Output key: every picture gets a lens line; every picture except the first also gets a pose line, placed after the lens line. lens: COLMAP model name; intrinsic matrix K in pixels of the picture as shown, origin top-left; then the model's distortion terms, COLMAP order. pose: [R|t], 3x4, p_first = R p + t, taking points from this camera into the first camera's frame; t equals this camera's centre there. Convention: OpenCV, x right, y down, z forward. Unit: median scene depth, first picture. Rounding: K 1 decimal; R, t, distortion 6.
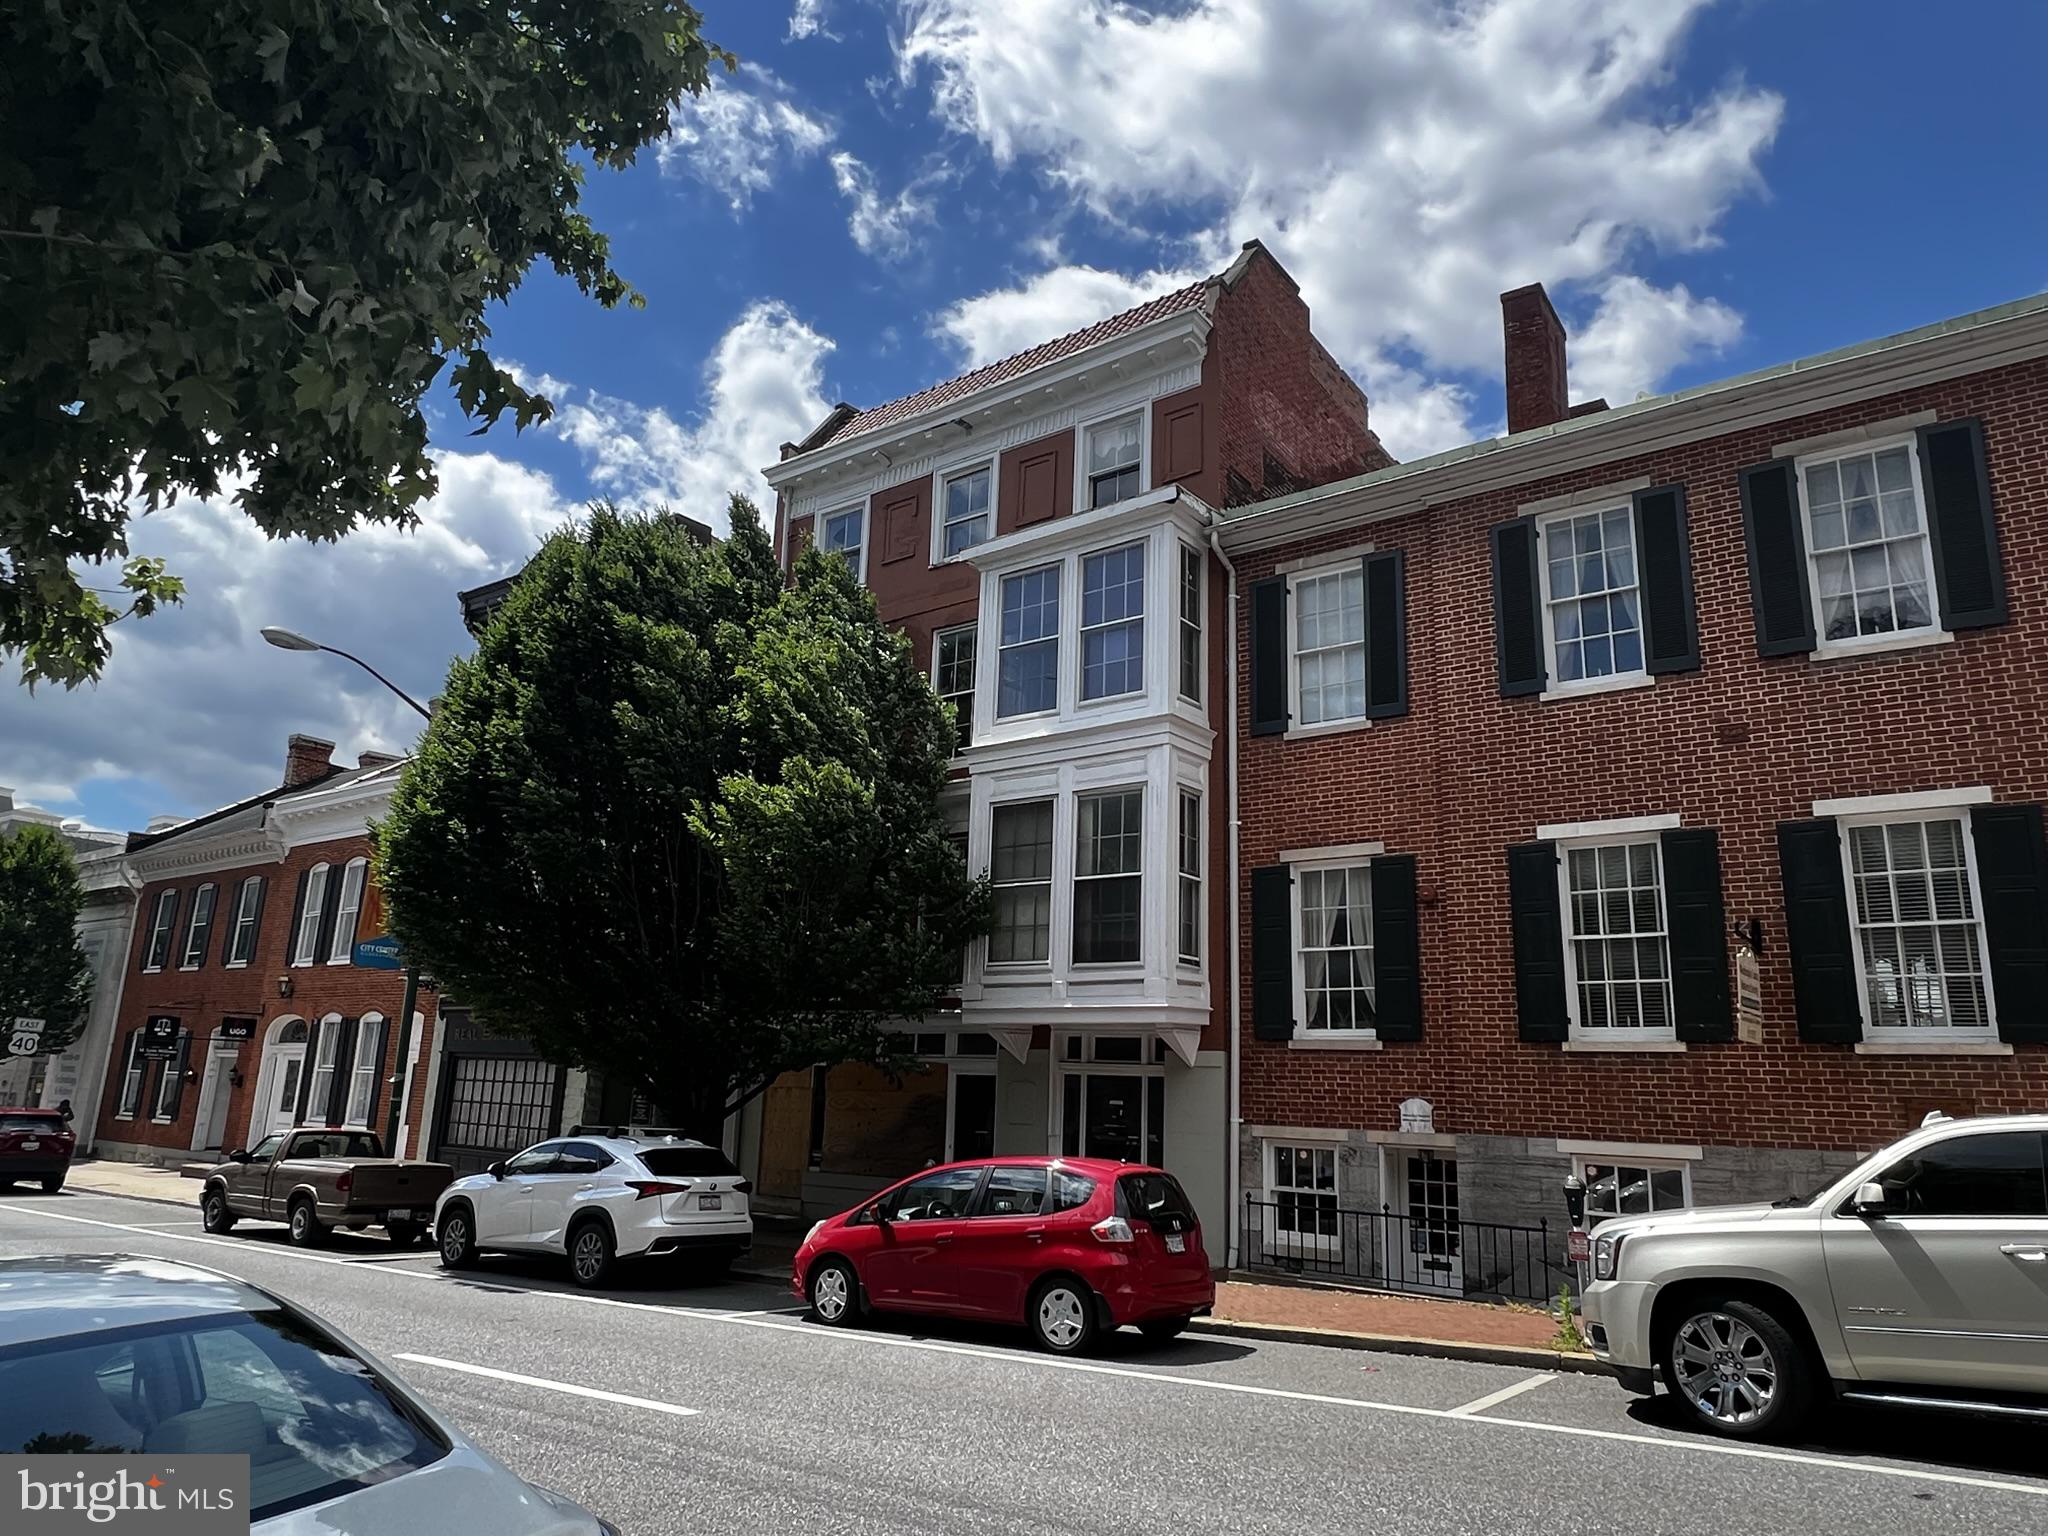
lens RADIAL K [[1362.8, 0, 1024.0], [0, 1362.8, 768.0], [0, 0, 1]] dist [-0.005017, -0.003152]
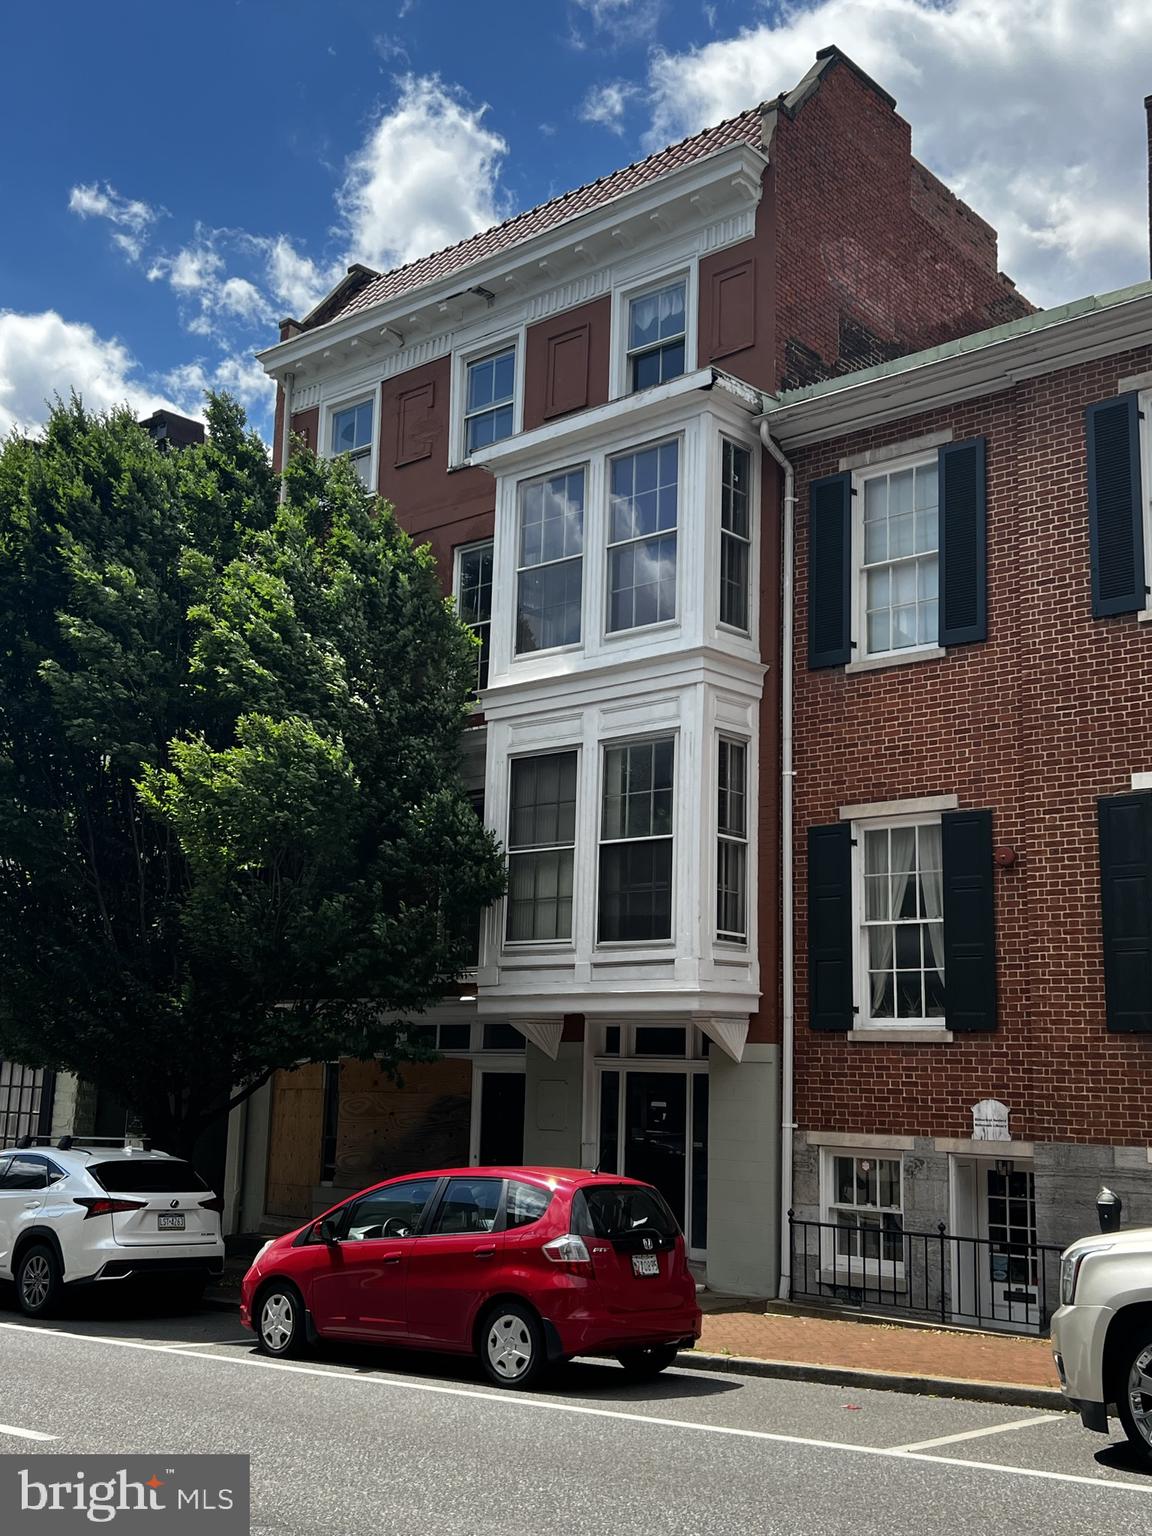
lens RADIAL K [[1723.7, 0, 576.0], [0, 1723.7, 768.0], [0, 0, 1]] dist [0.160786, -0.507827]
pose [[0.996352, -0.020766, -0.082776, 0.114861], [0.024869, 0.998496, 0.048858, -0.018739], [0.081637, -0.050738, 0.995370, -0.073124]]
